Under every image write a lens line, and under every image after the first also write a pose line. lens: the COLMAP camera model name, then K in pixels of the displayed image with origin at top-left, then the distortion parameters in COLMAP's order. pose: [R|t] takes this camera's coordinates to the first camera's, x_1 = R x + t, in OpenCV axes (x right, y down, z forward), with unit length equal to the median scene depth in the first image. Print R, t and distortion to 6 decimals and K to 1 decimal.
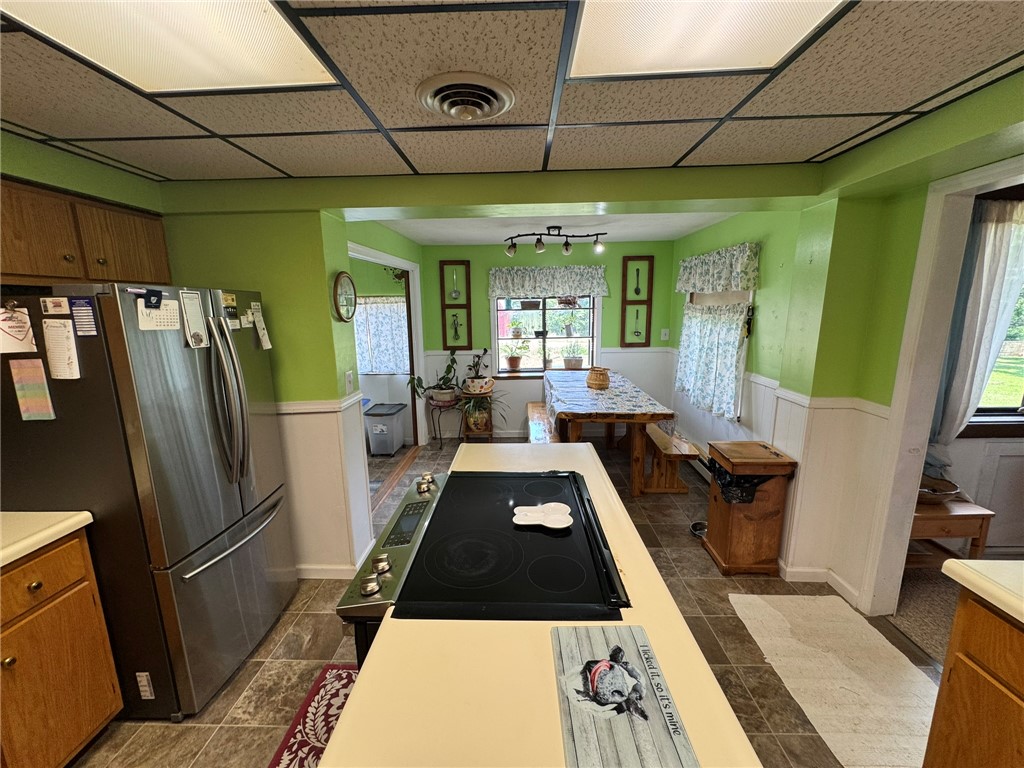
lens RADIAL K [[405.5, 0, 514.2], [0, 405.5, 383.1], [0, 0, 1]] dist [-0.003030, 0.000065]
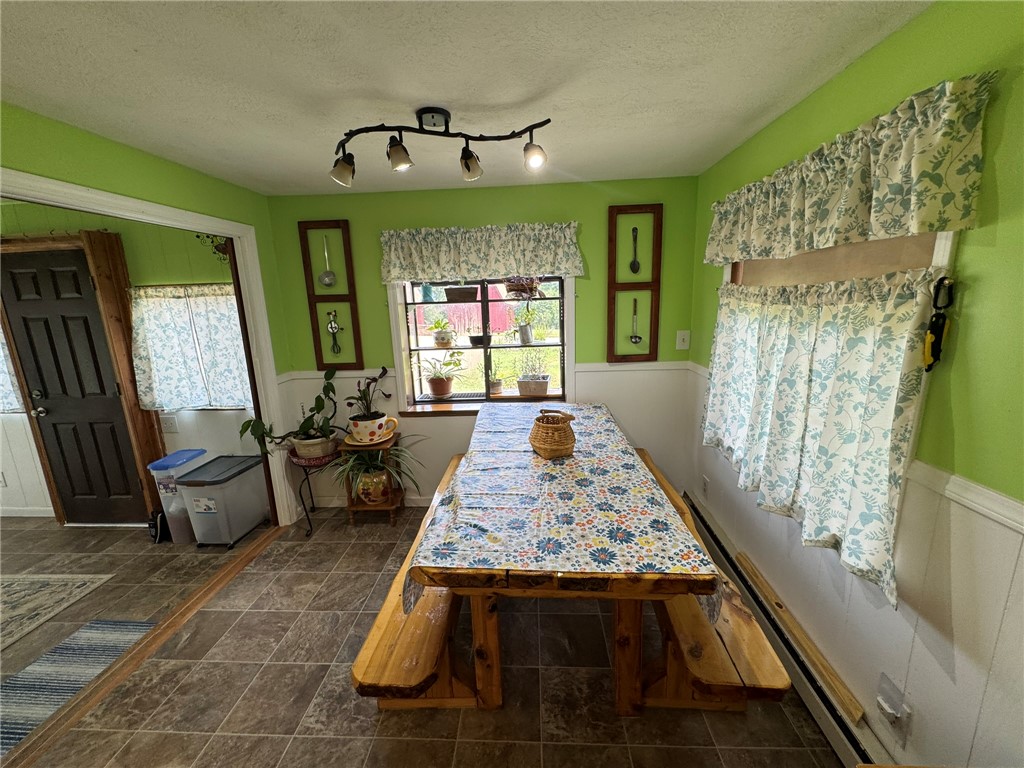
lens RADIAL K [[405.5, 0, 513.1], [0, 405.5, 382.9], [0, 0, 1]] dist [-0.003030, 0.000065]
pose [[0.999494, -0.011783, -0.029556, 0.144101], [0.012224, 0.999816, 0.014809, -0.070470], [0.029376, -0.015163, 0.999453, 0.408374]]
